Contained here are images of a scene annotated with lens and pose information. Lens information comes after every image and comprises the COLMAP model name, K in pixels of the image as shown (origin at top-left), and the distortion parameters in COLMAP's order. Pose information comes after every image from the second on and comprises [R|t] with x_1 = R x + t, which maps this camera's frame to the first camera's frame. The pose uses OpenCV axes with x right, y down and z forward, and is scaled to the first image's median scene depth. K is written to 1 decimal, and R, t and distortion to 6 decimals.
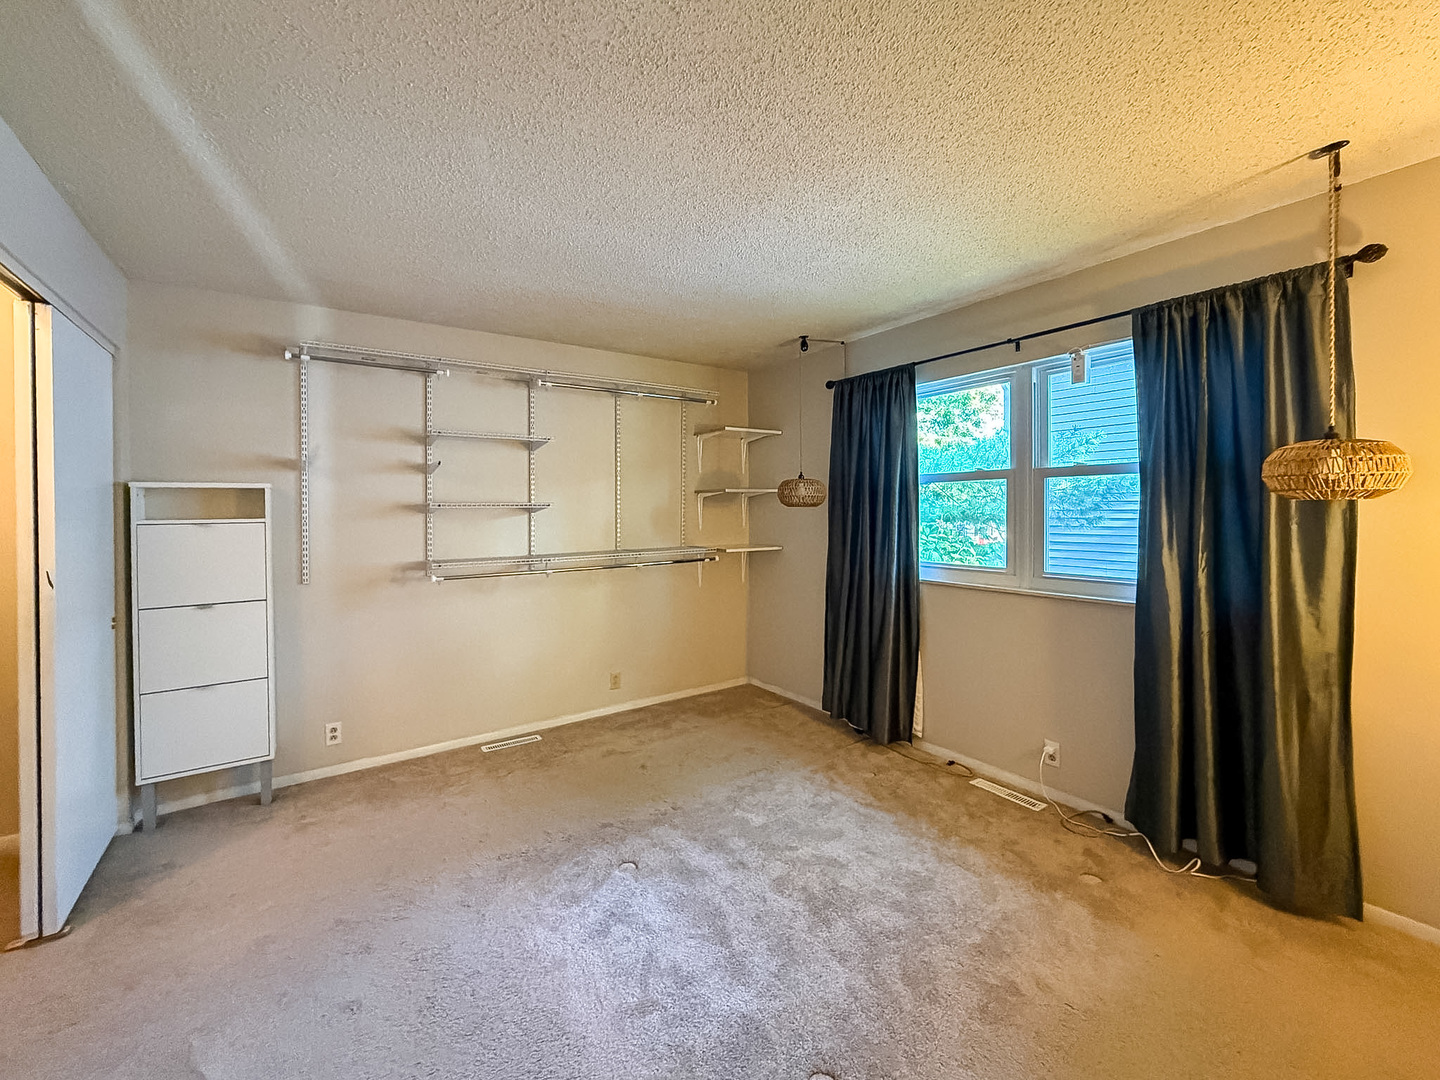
lens RADIAL K [[597.1, 0, 714.3], [0, 597.1, 501.0], [0, 0, 1]] dist [-0.000816, -0.000095]
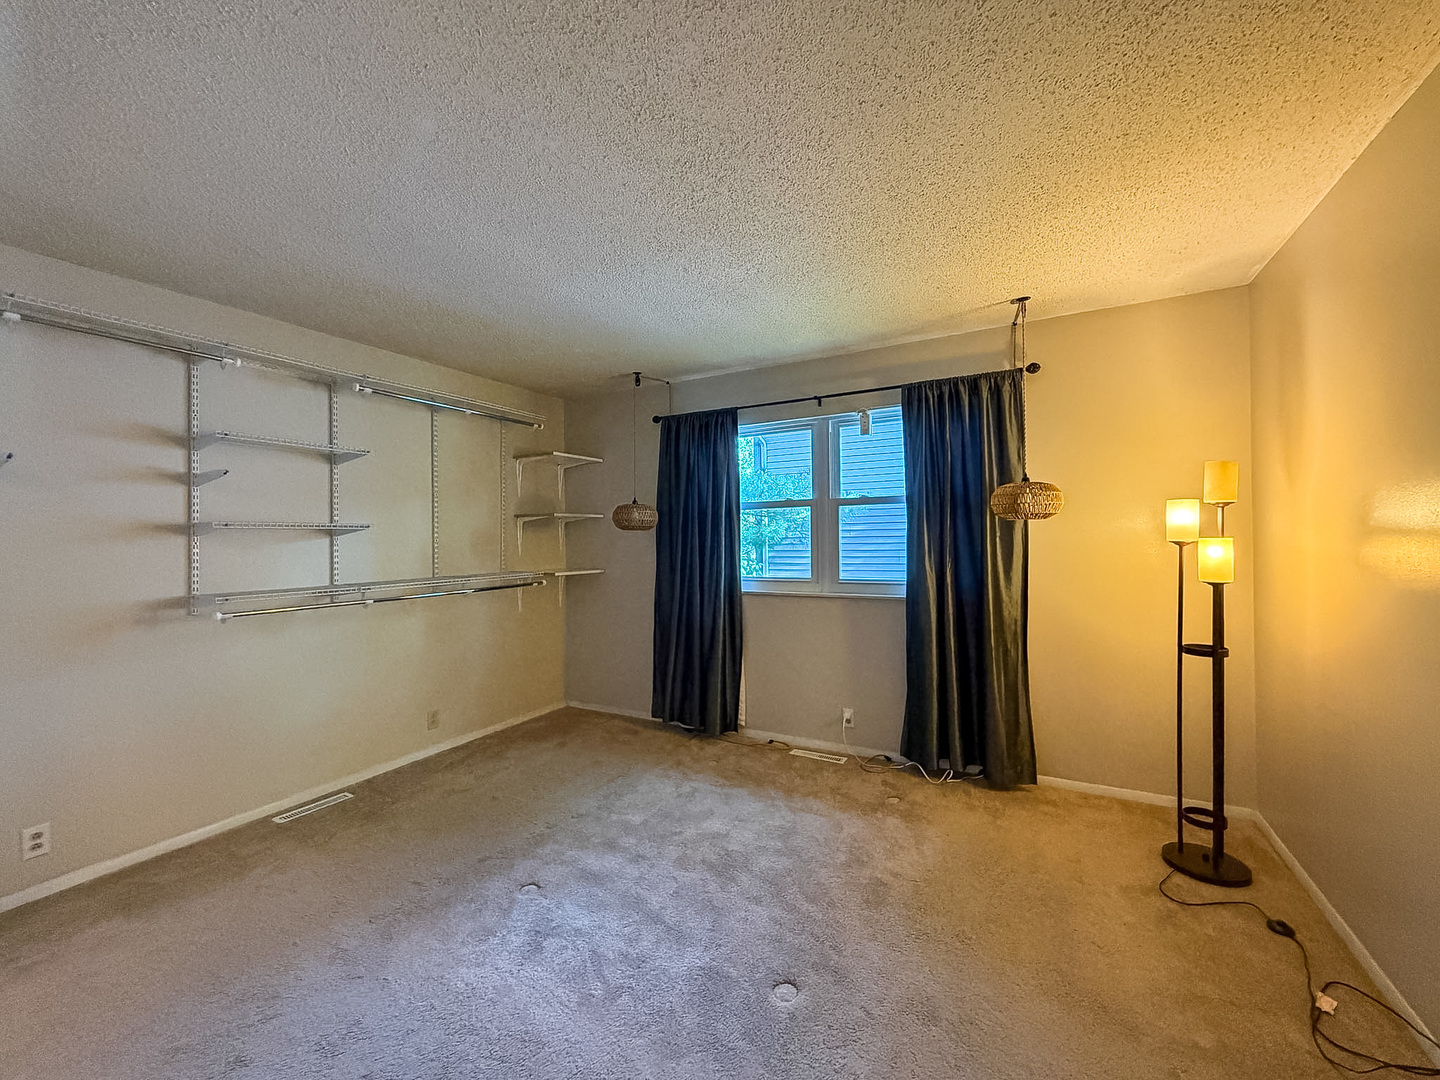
lens RADIAL K [[593.5, 0, 704.6], [0, 593.5, 528.7], [0, 0, 1]] dist [-0.000534, -0.000151]
pose [[0.889280, 0.006413, 0.457319, -0.257685], [0.000375, 0.999891, -0.014751, 0.025460], [-0.457364, 0.013290, 0.889180, -0.008006]]
